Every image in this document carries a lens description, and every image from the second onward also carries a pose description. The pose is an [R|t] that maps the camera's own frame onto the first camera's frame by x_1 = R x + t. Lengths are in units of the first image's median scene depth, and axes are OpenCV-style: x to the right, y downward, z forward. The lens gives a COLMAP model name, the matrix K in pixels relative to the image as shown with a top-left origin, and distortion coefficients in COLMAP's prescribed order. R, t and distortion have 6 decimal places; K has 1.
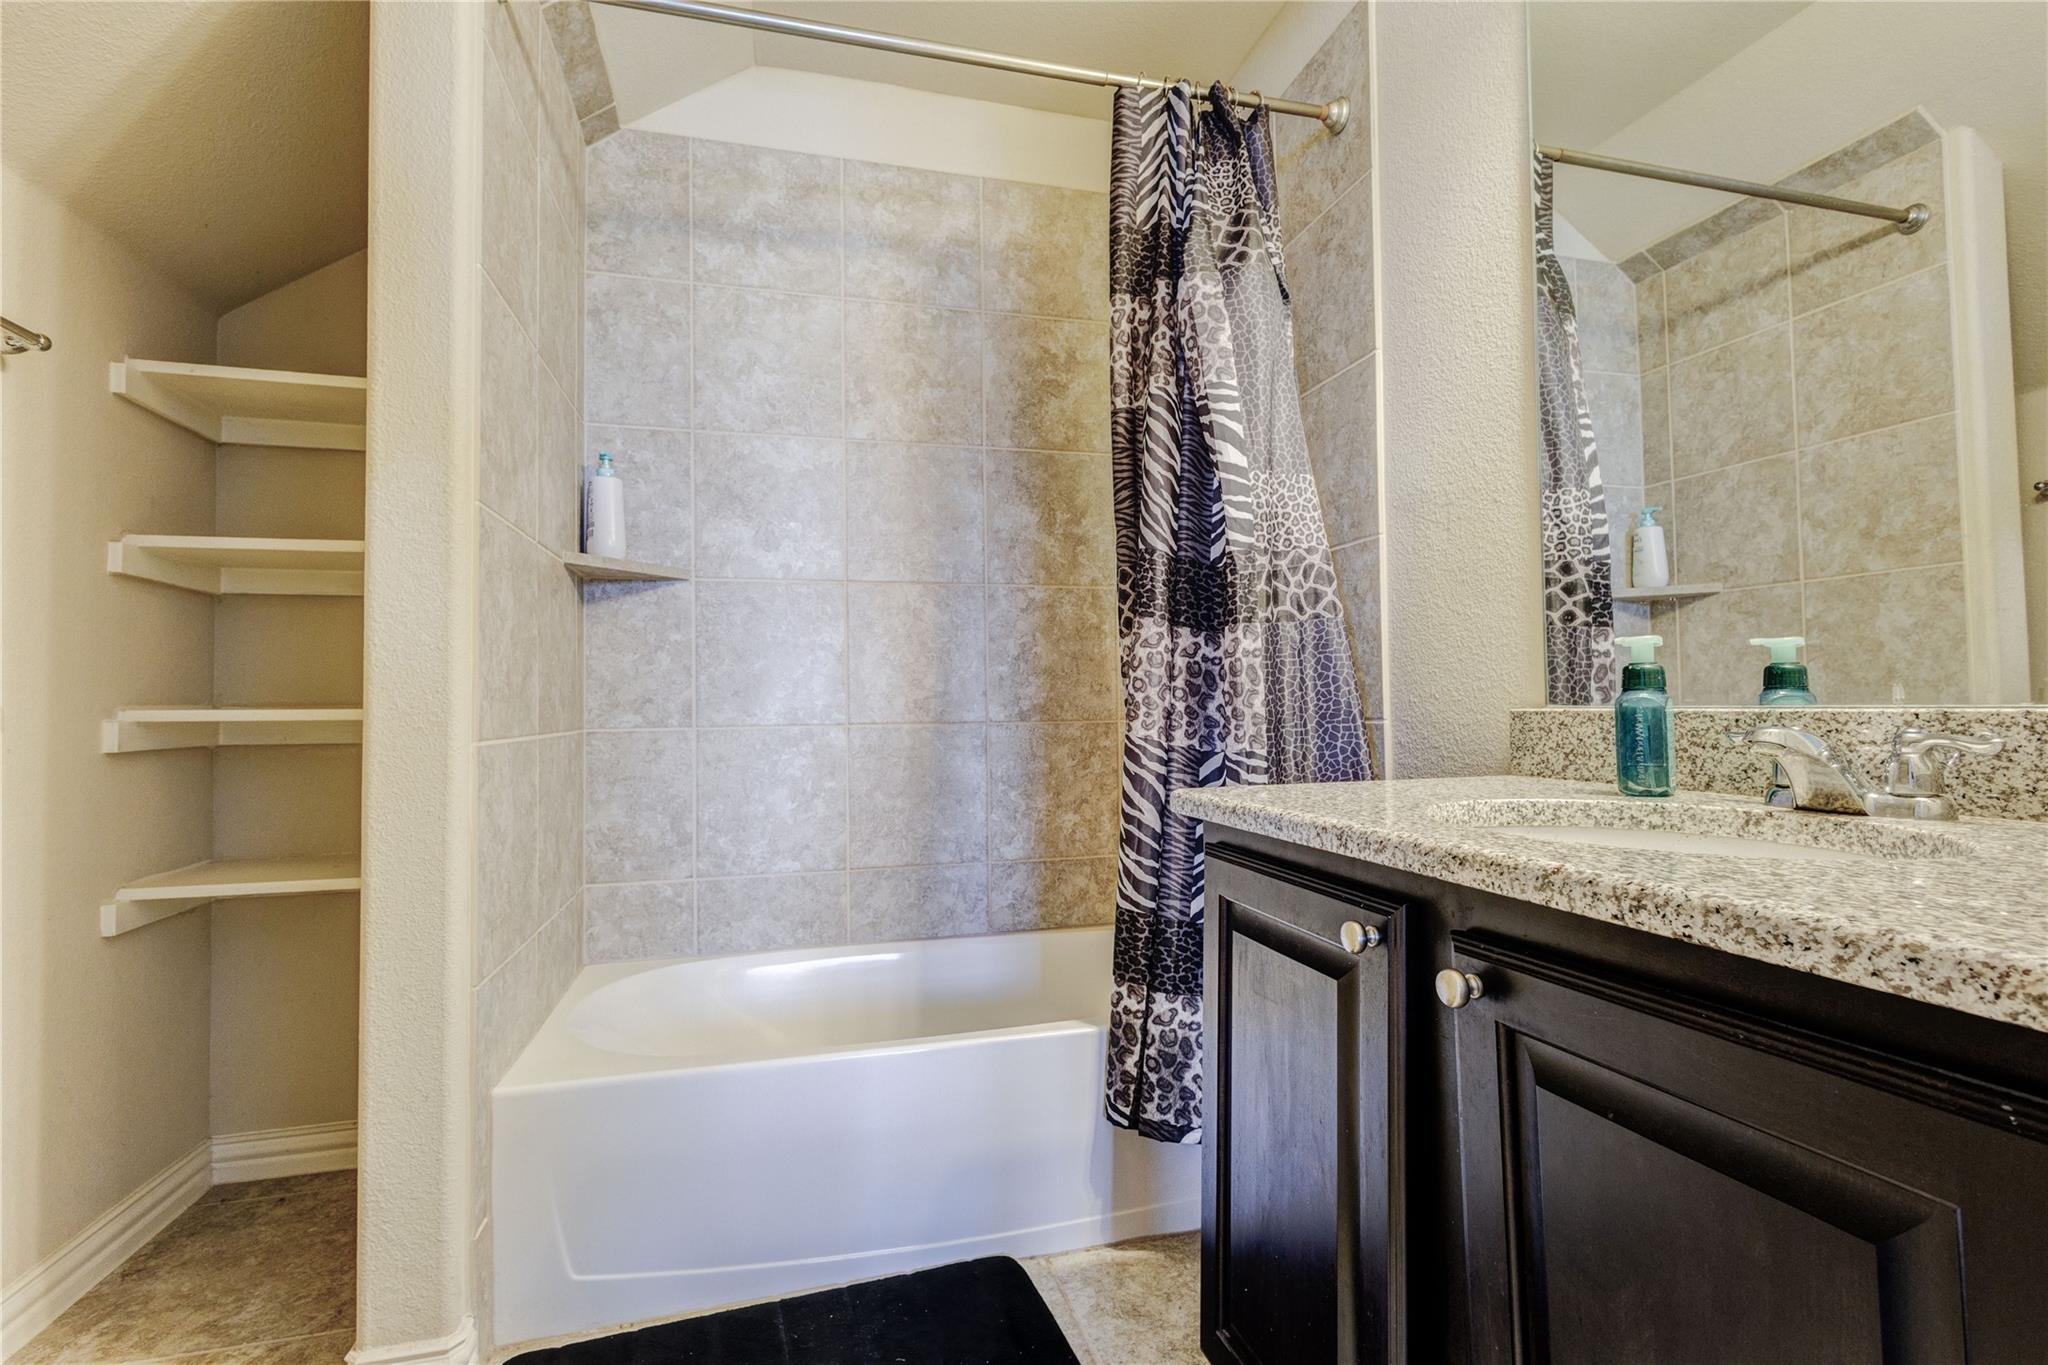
lens RADIAL K [[940.8, 0, 1022.9], [0, 940.8, 679.3], [0, 0, 1]] dist [0.005675, 0.000331]
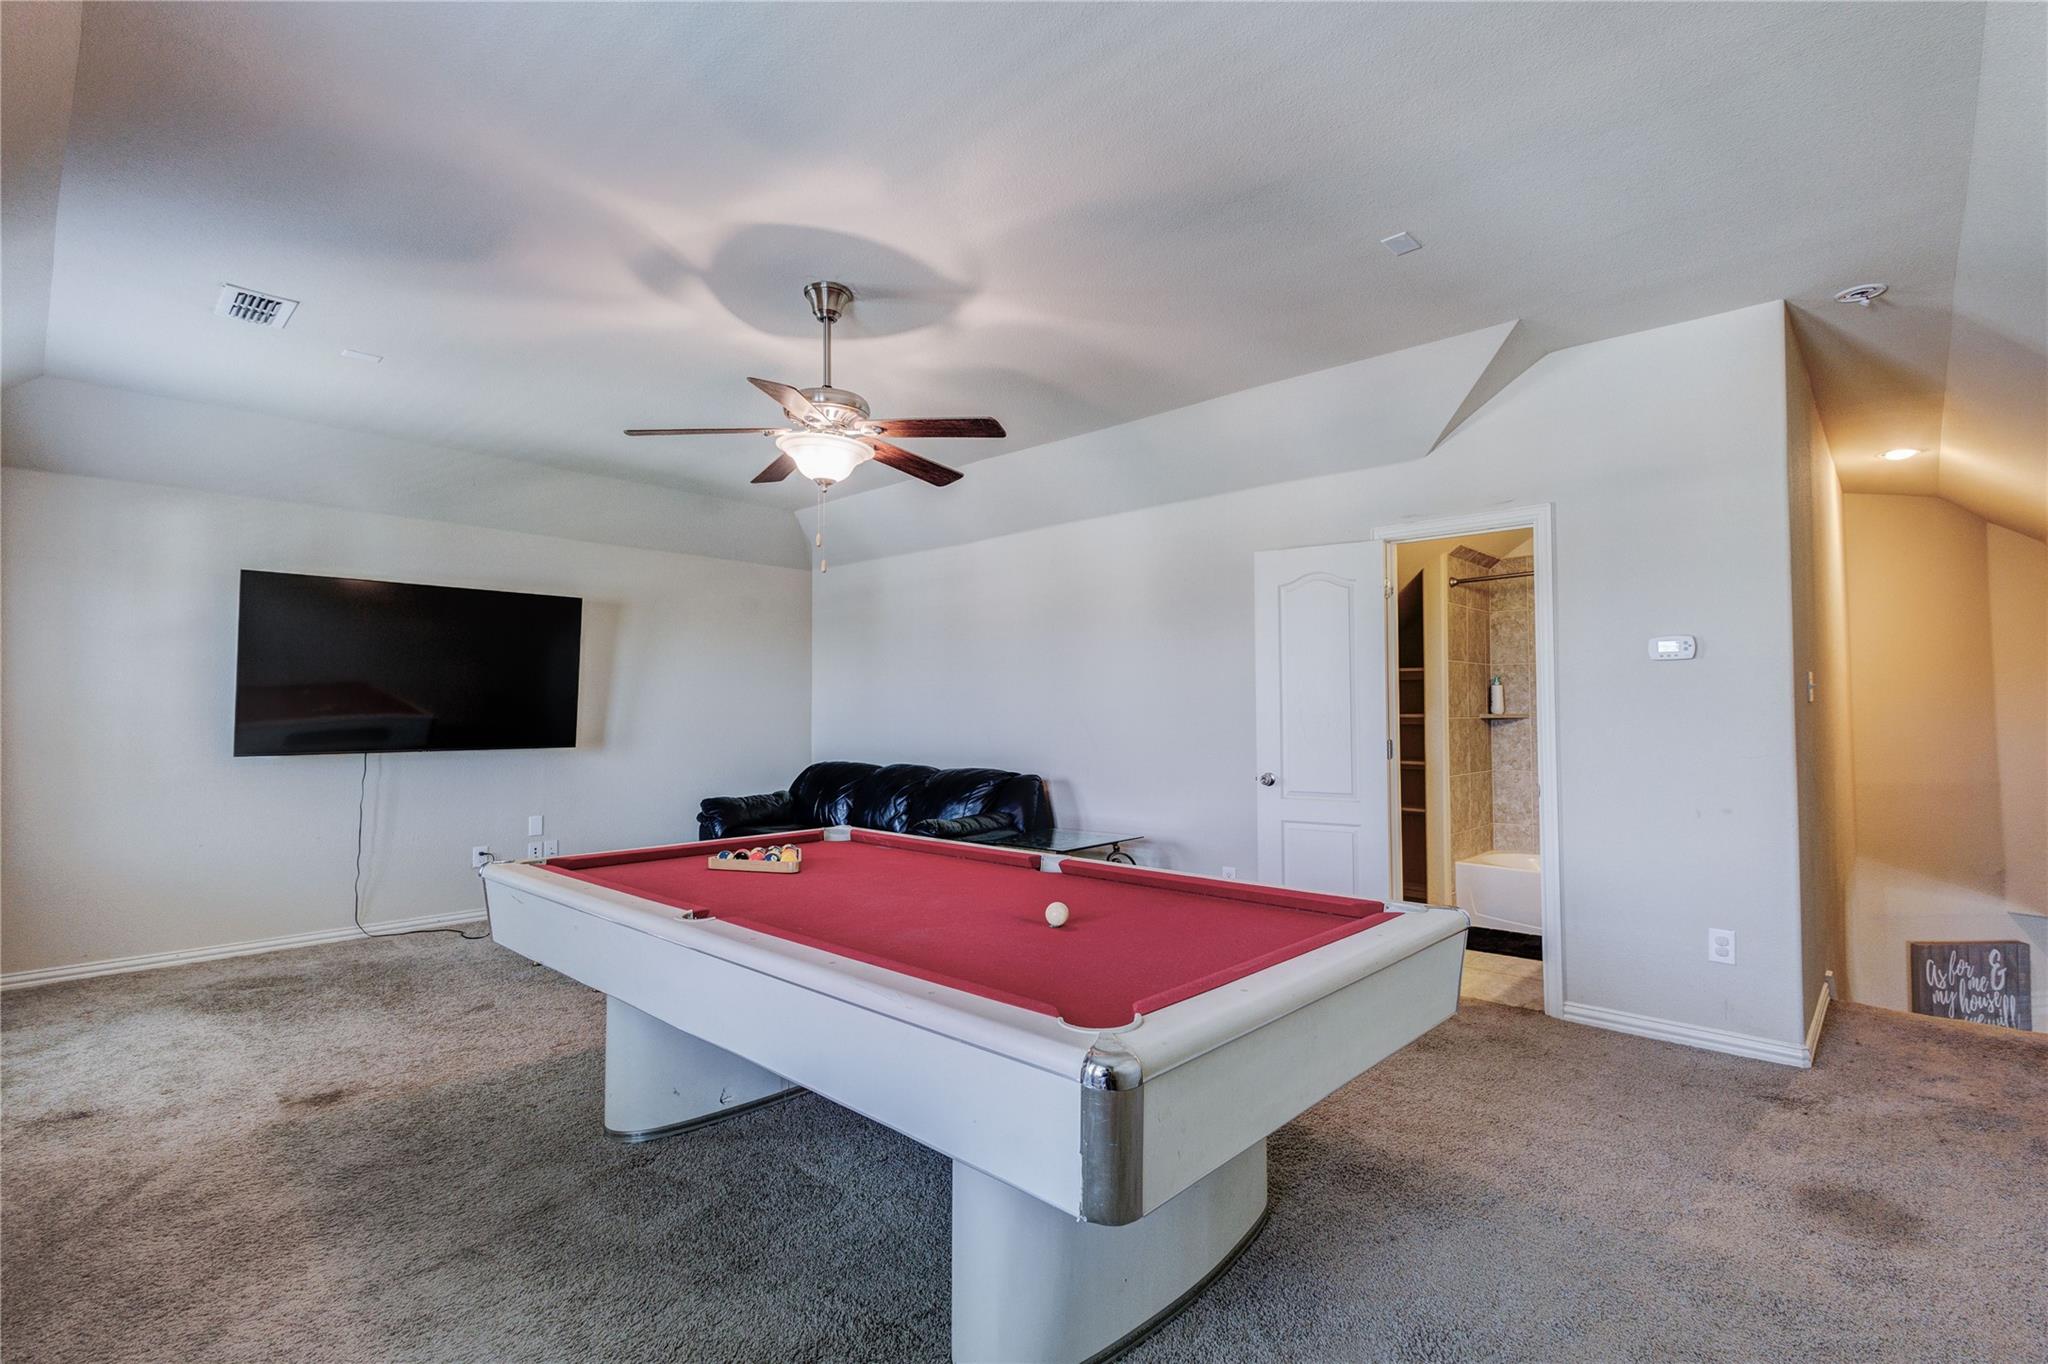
lens RADIAL K [[940.8, 0, 1022.9], [0, 940.8, 678.8], [0, 0, 1]] dist [0.005675, 0.000331]
pose [[0.527869, -0.016742, -0.849161, 1.242727], [0.018550, 0.999794, -0.008181, -0.229969], [0.849123, -0.011433, 0.528071, -1.765481]]
